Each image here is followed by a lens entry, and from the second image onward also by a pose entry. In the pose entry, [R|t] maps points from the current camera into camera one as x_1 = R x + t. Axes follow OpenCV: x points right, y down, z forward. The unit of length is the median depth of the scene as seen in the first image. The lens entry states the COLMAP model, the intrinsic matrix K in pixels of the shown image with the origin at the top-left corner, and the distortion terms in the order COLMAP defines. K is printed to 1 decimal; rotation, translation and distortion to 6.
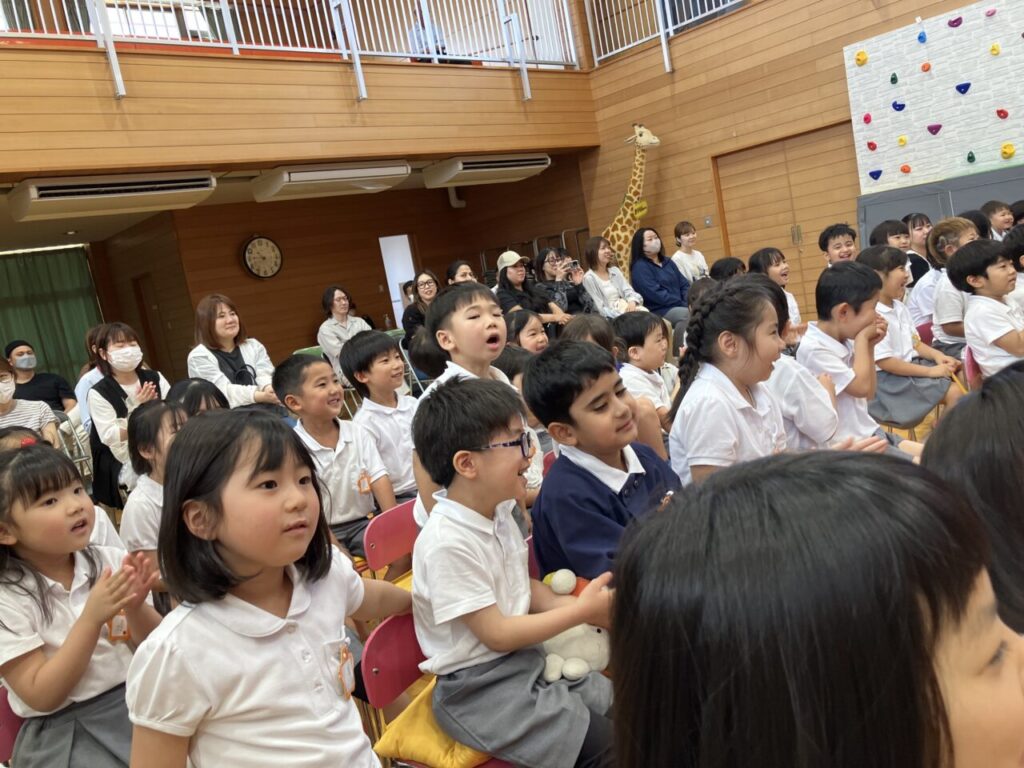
lens RADIAL K [[850.2, 0, 508.3], [0, 850.2, 385.7], [0, 0, 1]] dist [0.007943, 0.000192]
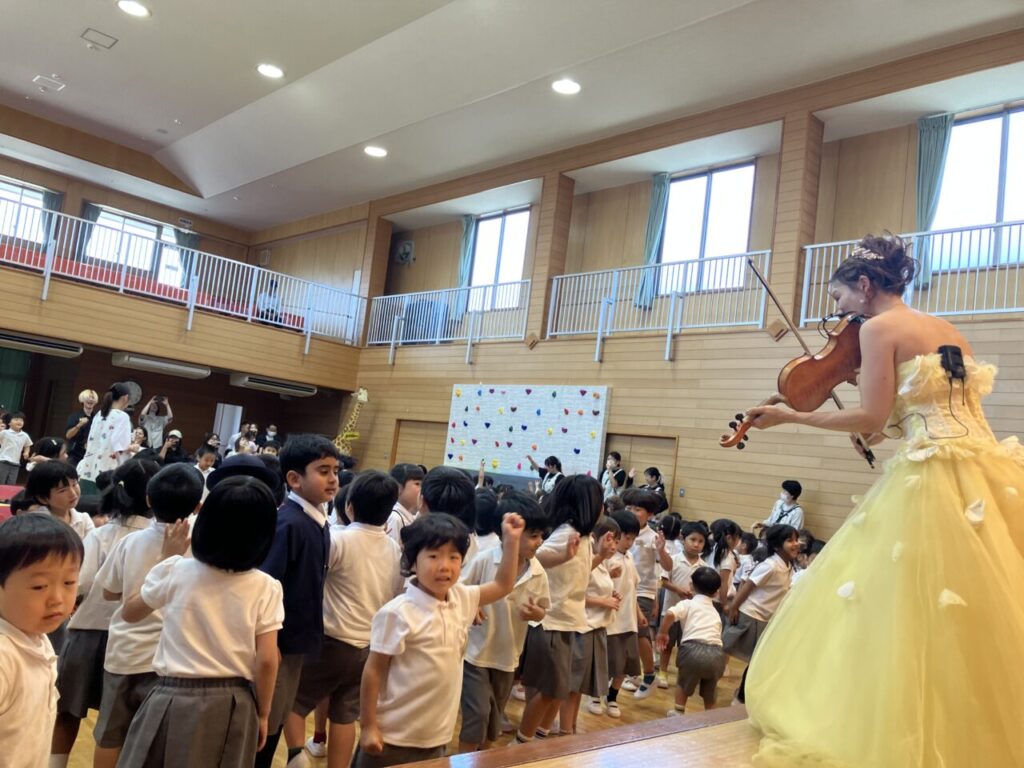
lens RADIAL K [[850.2, 0, 515.5], [0, 850.2, 388.6], [0, 0, 1]] dist [0.007943, 0.000192]
pose [[0.953669, 0.300617, -0.012043, 0.517079], [-0.295614, 0.928853, -0.223261, -0.024231], [-0.055930, 0.216477, 0.974684, -0.721888]]
